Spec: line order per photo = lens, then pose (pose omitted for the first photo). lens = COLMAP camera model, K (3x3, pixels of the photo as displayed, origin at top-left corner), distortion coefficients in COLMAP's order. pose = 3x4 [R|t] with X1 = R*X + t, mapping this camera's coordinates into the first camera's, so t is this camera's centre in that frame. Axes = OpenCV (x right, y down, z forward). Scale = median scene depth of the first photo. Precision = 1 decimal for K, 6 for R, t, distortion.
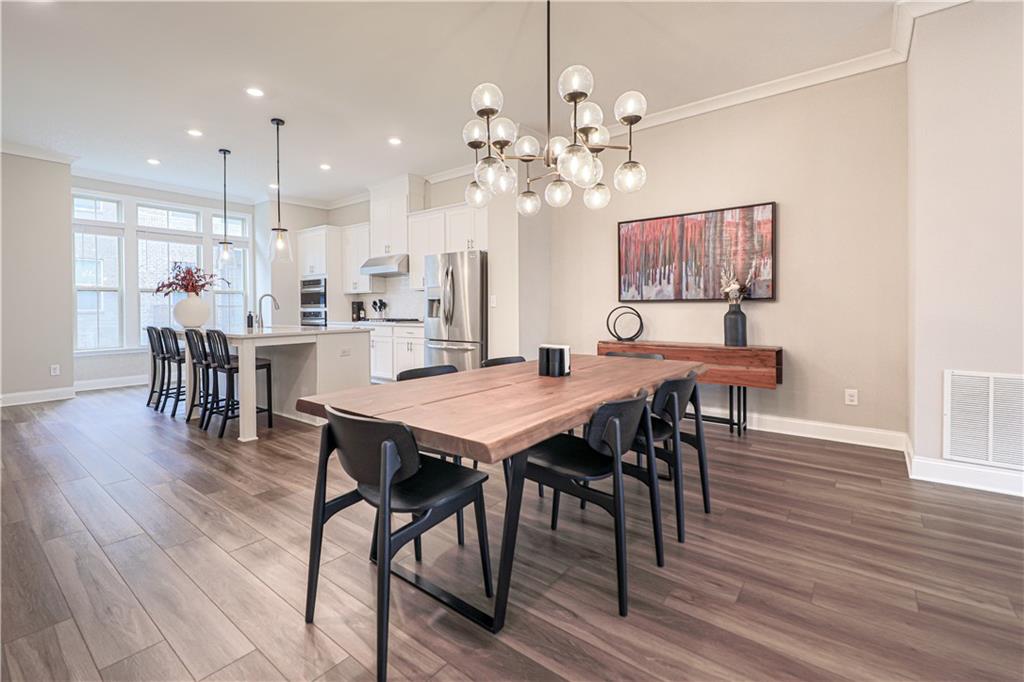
lens RADIAL K [[461.5, 0, 500.4], [0, 461.5, 311.4], [0, 0, 1]] dist [0.005645, -0.000131]
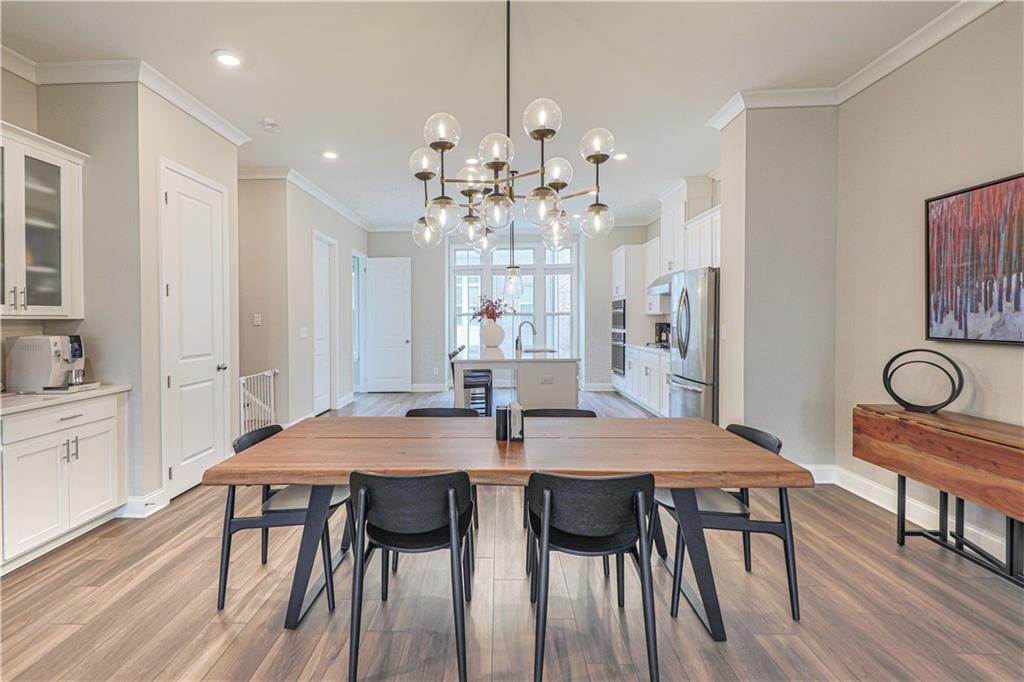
lens RADIAL K [[493.0, 0, 474.0], [0, 493.0, 323.2], [0, 0, 1]] dist [0.001924, -0.001253]
pose [[0.588168, 0.008629, -0.808693, 0.345531], [-0.001268, 0.999952, 0.009747, -0.038296], [0.808738, -0.004708, 0.588150, 0.157211]]
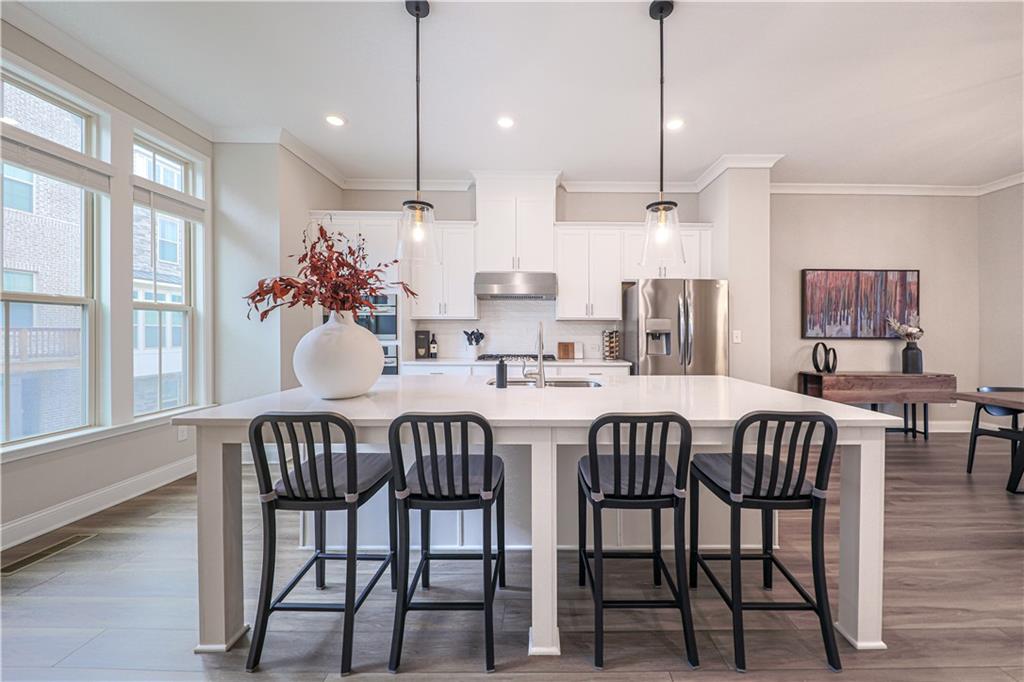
lens RADIAL K [[361.2, 0, 517.5], [0, 361.2, 336.2], [0, 0, 1]] dist [-0.000069, -0.000512]
pose [[0.768144, 0.003993, 0.640264, -0.713305], [-0.005554, 0.999984, 0.000426, -0.018275], [-0.640253, -0.003883, 0.768154, 0.630762]]
